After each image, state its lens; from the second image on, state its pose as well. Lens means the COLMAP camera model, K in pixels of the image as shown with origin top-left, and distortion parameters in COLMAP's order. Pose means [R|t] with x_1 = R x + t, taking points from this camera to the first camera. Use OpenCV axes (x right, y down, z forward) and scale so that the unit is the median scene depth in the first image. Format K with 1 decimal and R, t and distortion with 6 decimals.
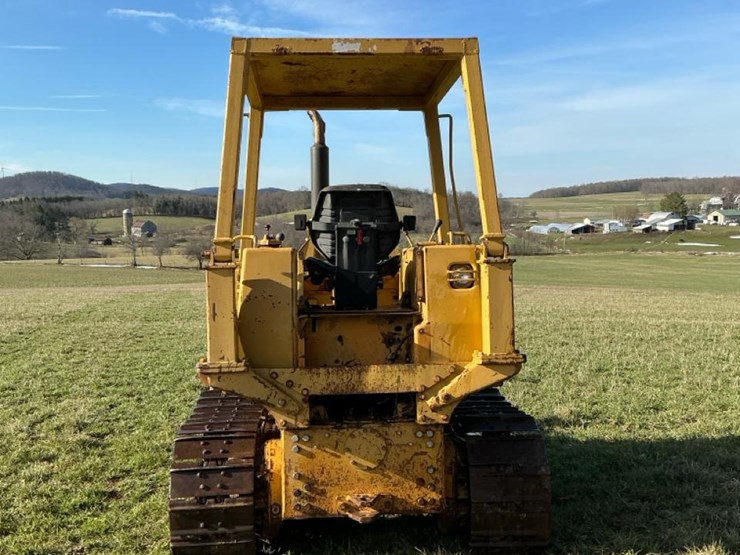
lens RADIAL K [[816.6, 0, 370.5], [0, 816.6, 276.7], [0, 0, 1]] dist [0.080397, 0.000000]
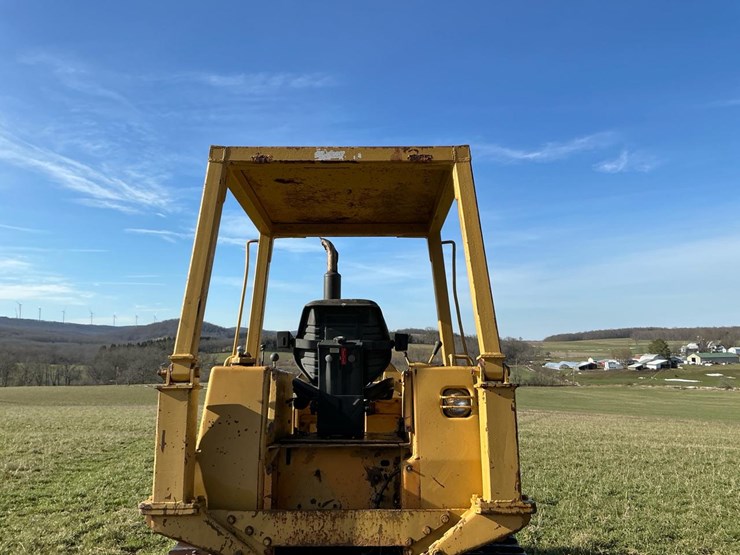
lens RADIAL K [[612.0, 0, 365.3], [0, 612.0, 270.5], [0, 0, 1]] dist [0.063357, -0.108744]
pose [[0.995899, 0.000263, -0.090472, 0.069486], [-0.018939, 0.978448, -0.205624, -0.002099], [0.088468, 0.206494, 0.974440, 0.306513]]
